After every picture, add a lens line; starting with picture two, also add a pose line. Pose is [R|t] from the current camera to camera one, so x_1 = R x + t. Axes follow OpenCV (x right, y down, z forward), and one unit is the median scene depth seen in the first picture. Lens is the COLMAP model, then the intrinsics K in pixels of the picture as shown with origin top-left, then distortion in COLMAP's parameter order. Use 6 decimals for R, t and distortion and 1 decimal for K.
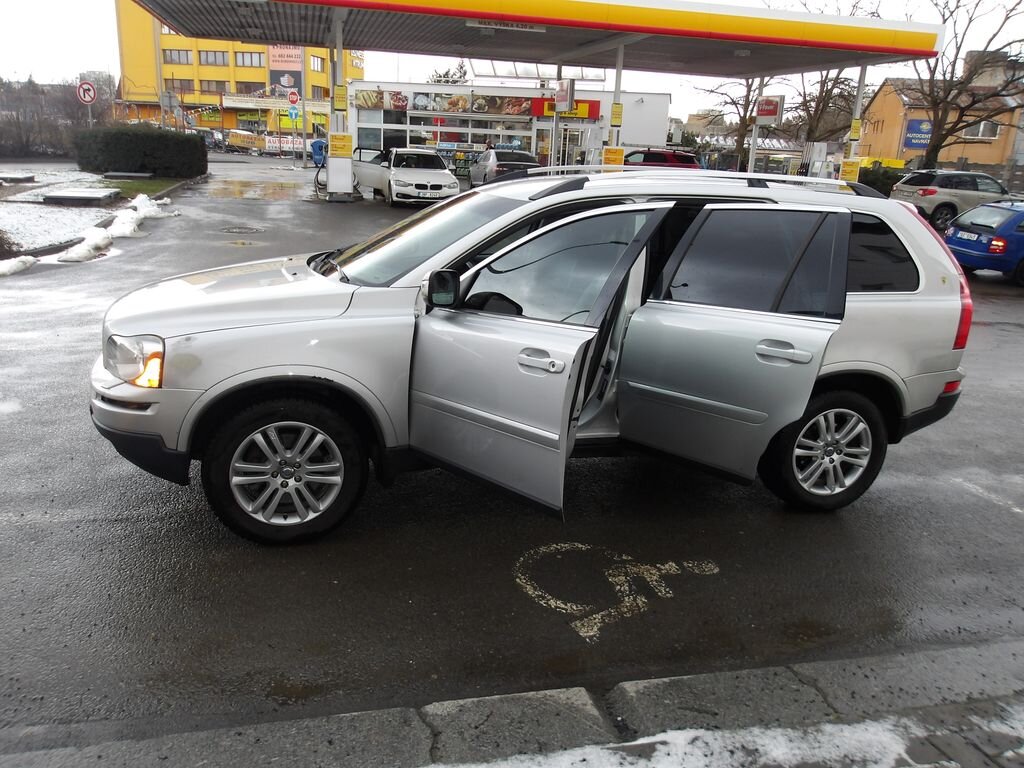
lens RADIAL K [[852.6, 0, 493.9], [0, 852.6, 399.7], [0, 0, 1]] dist [-0.029738, 0.047584]
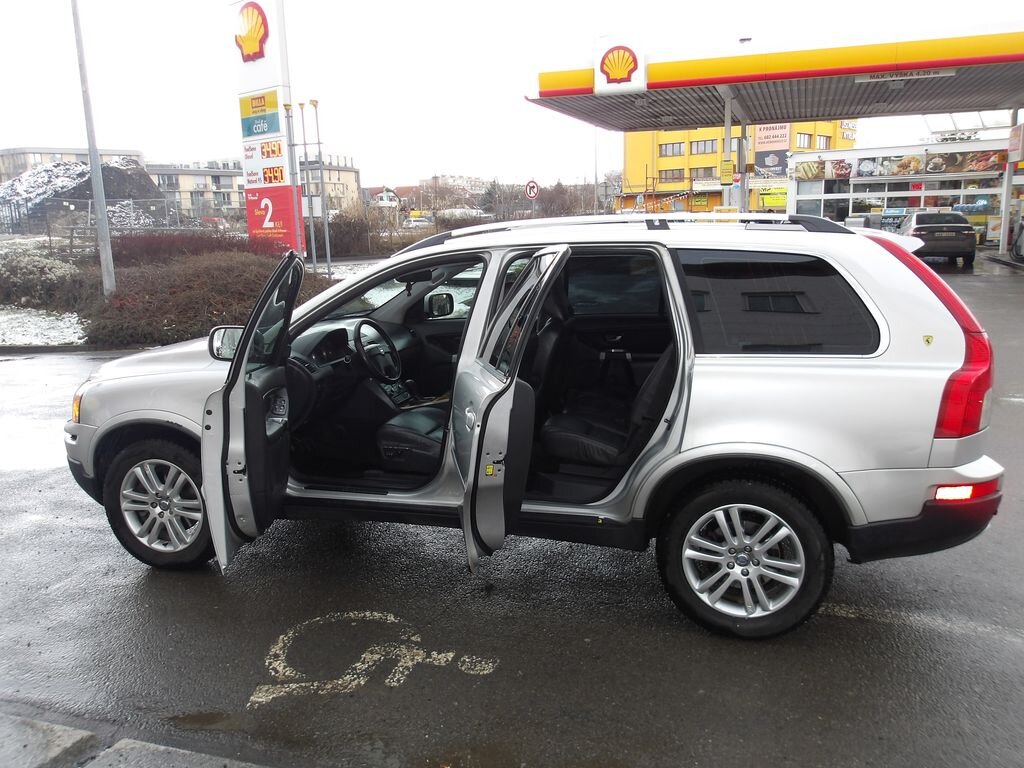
lens RADIAL K [[852.6, 0, 501.7], [0, 852.6, 395.8], [0, 0, 1]] dist [-0.029738, 0.047584]
pose [[0.850017, 0.035115, -0.525584, 0.122698], [-0.084419, 0.993960, -0.070120, -0.002915], [0.519947, 0.103973, 0.847847, 0.043646]]
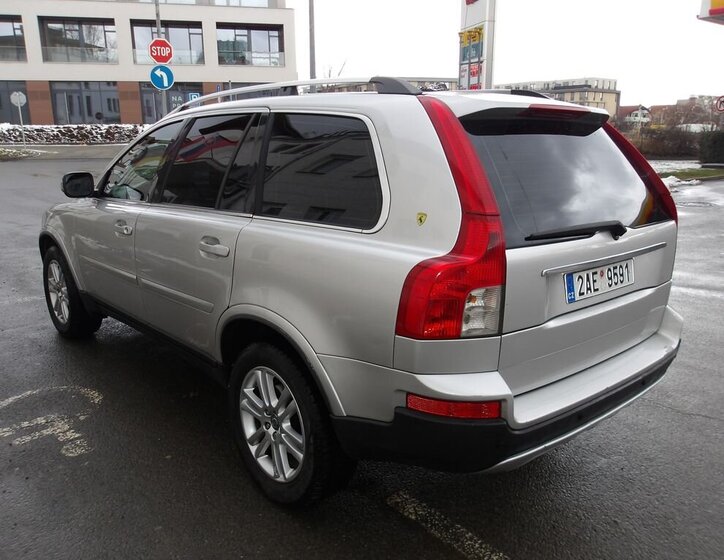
lens RADIAL K [[621.6, 0, 360.3], [0, 621.6, 284.6], [0, 0, 1]] dist [-0.003441, 0.009213]
pose [[0.445841, 0.159148, -0.880851, 0.182869], [-0.235102, 0.970338, 0.056320, -0.022511], [0.863686, 0.181980, 0.470032, 0.156249]]
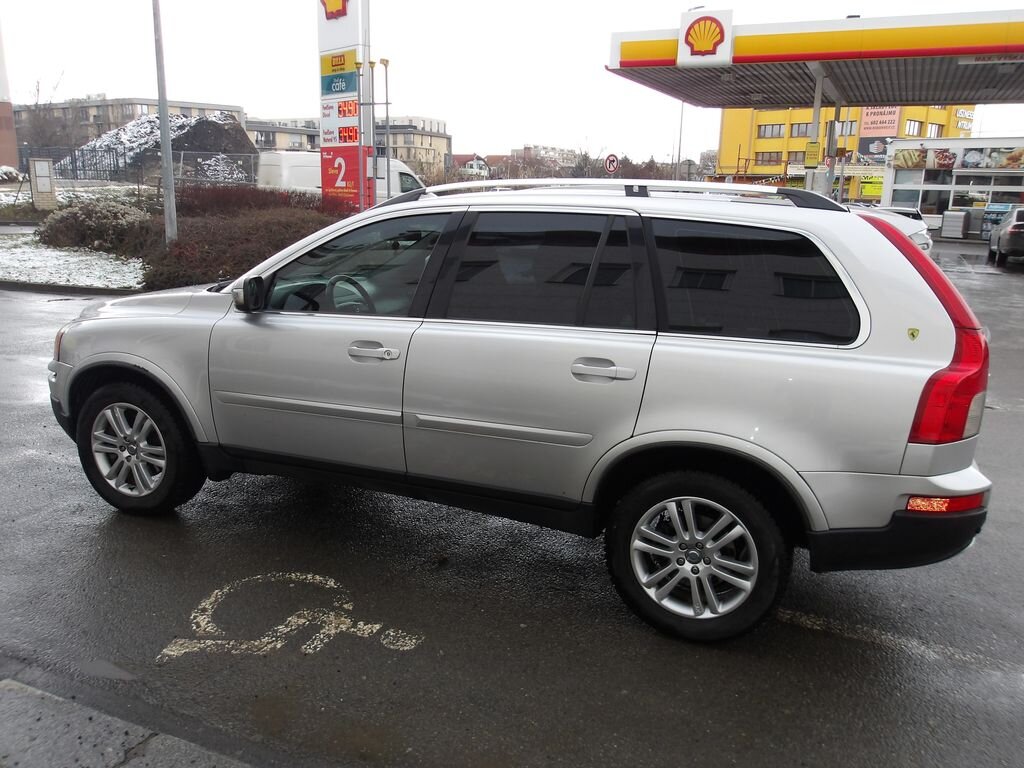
lens RADIAL K [[852.6, 0, 503.6], [0, 852.6, 394.2], [0, 0, 1]] dist [-0.029738, 0.047584]
pose [[0.794708, 0.112385, -0.596498, 0.136885], [-0.162241, 0.986285, -0.030328, -0.005364], [0.584908, 0.120879, 0.802041, 0.063197]]
